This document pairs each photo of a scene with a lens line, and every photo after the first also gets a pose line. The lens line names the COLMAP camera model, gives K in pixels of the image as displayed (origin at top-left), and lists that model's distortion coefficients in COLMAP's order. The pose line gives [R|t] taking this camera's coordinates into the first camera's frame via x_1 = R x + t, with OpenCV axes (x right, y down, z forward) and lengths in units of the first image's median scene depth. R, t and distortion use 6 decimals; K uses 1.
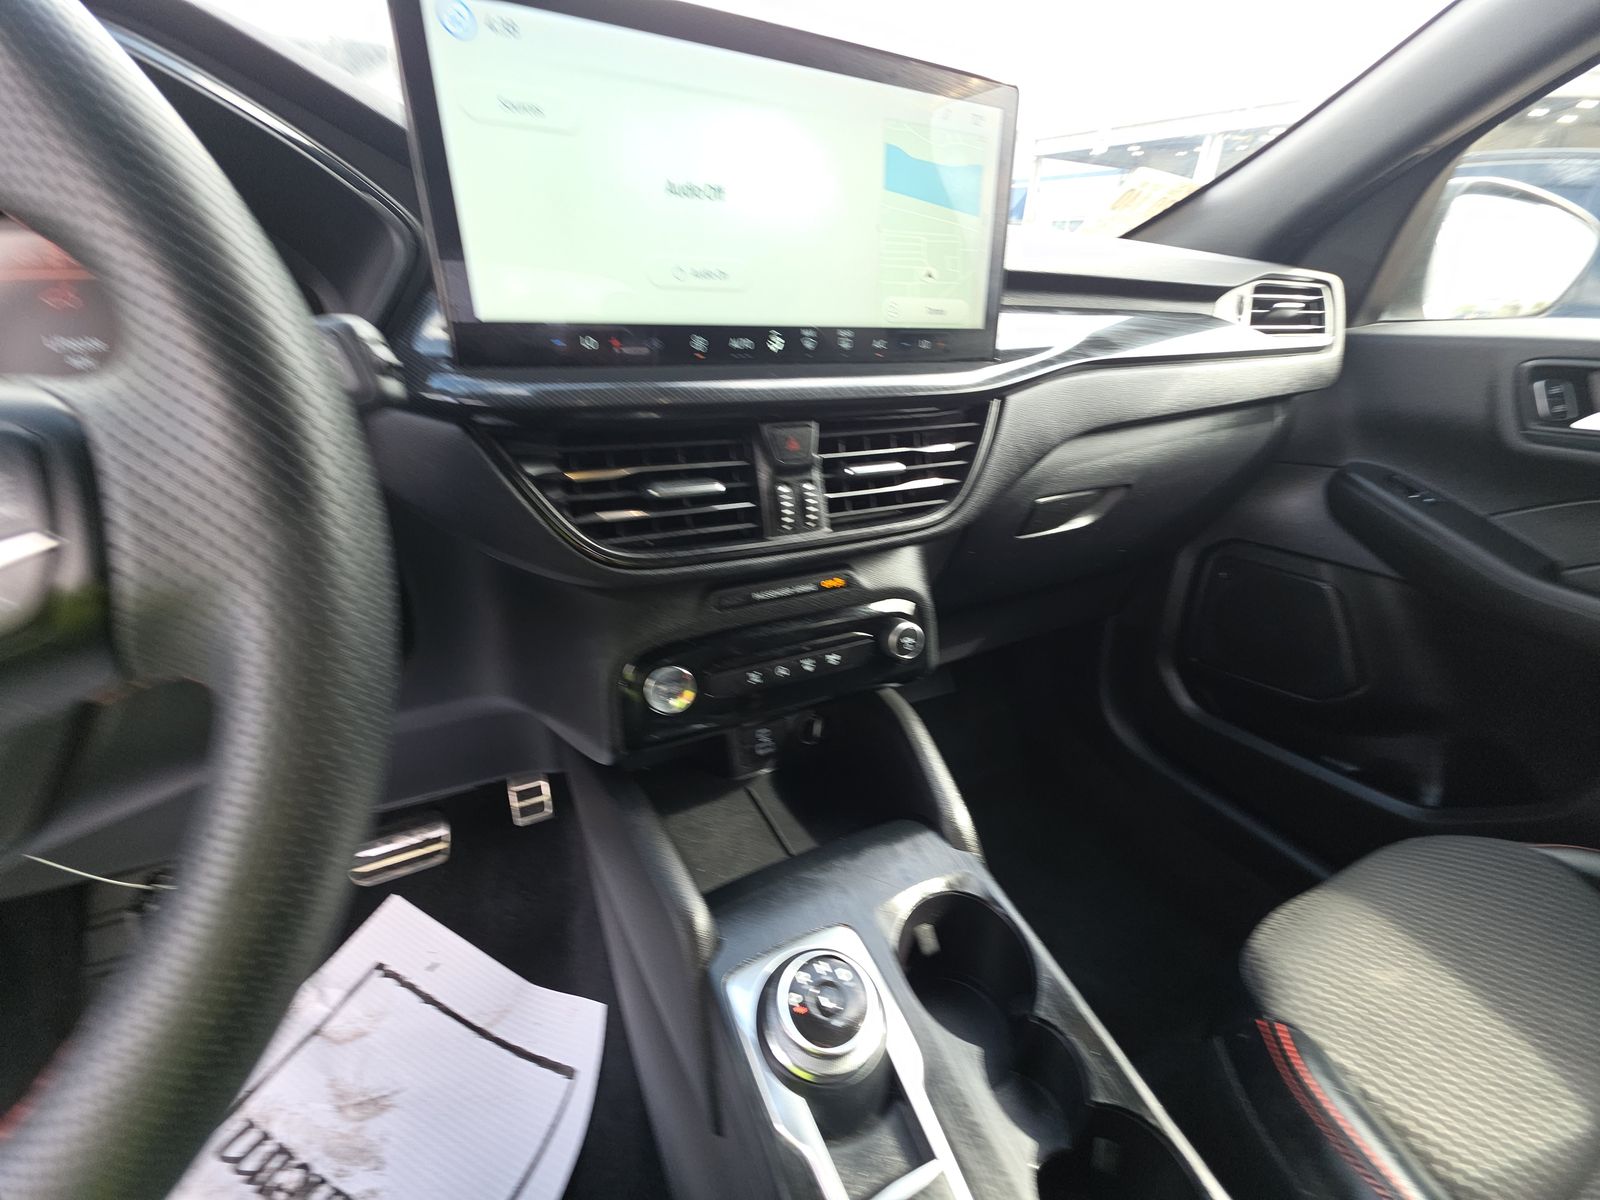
lens RADIAL K [[632.8, 0, 802.6], [0, 632.8, 605.6], [0, 0, 1]] dist [-0.002666, -0.000558]
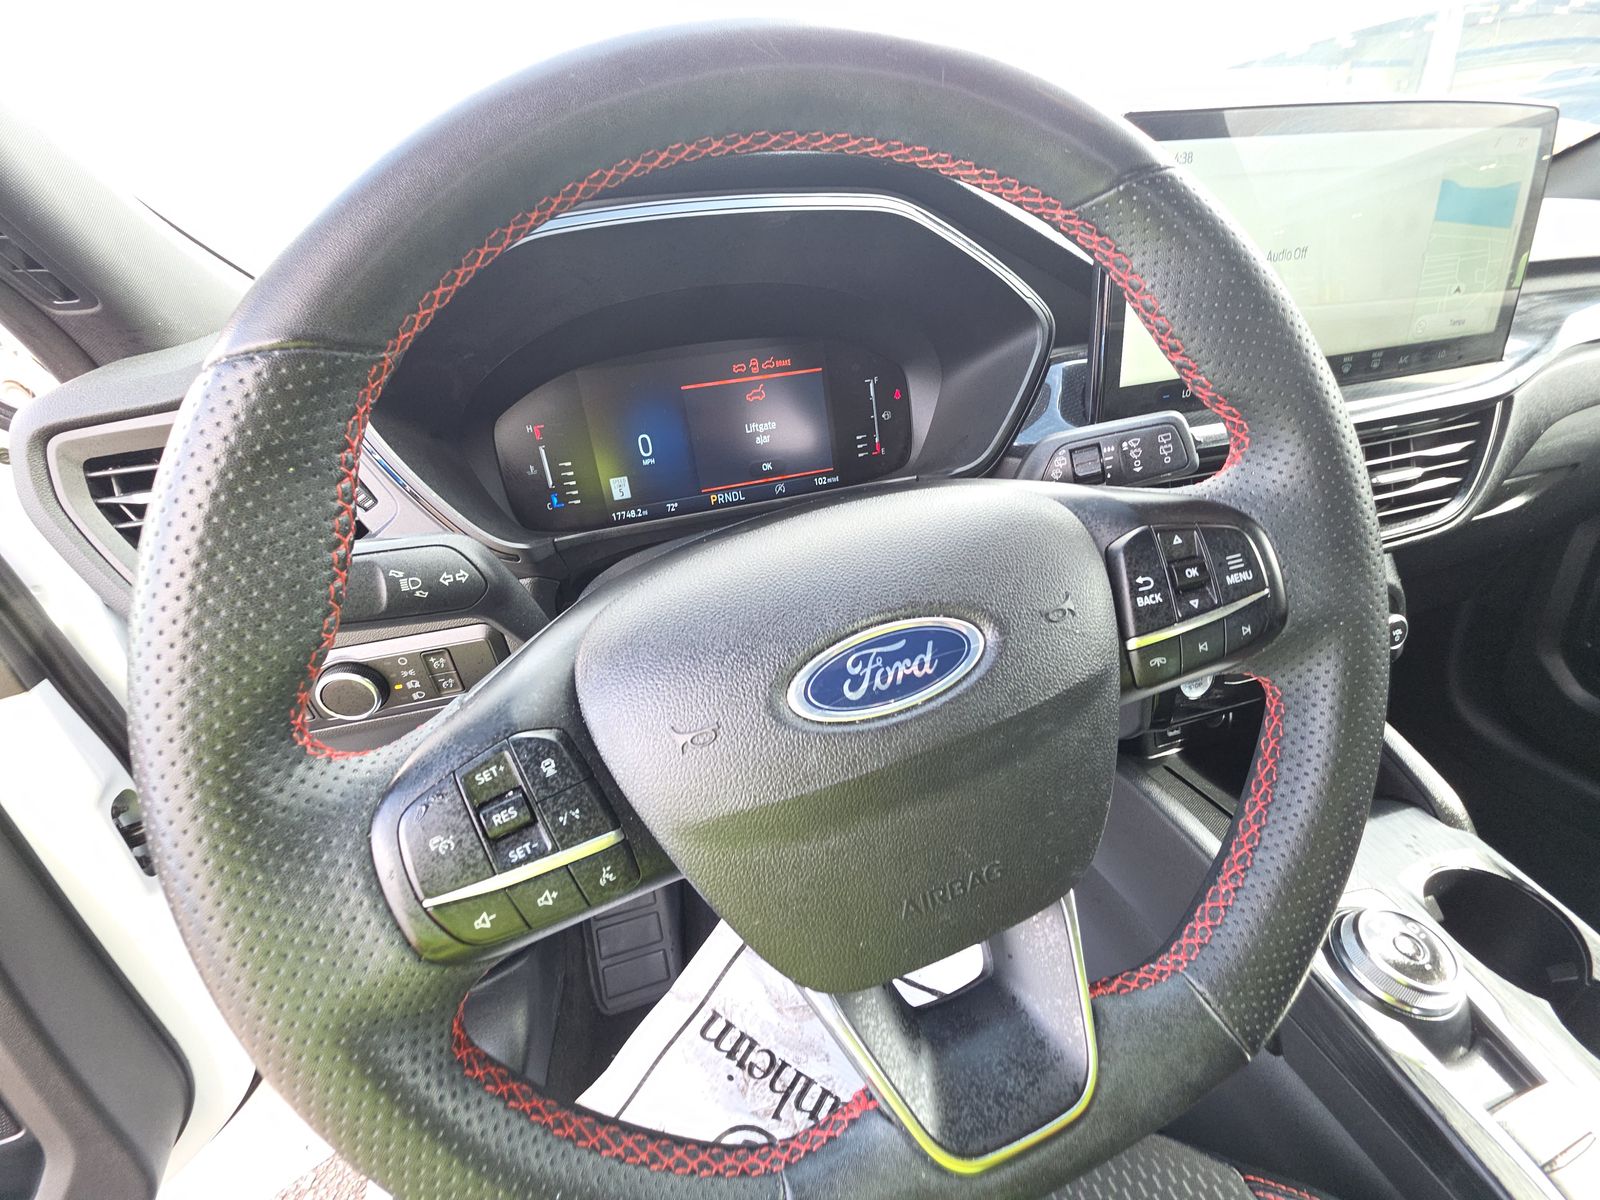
lens RADIAL K [[635.2, 0, 800.0], [0, 635.2, 600.0], [0, 0, 1]] dist [0.002699, 0.000179]
pose [[0.977243, -0.015539, -0.211551, -0.574298], [0.019046, 0.999713, 0.014550, -0.029033], [0.211264, -0.018248, 0.977259, -0.260881]]
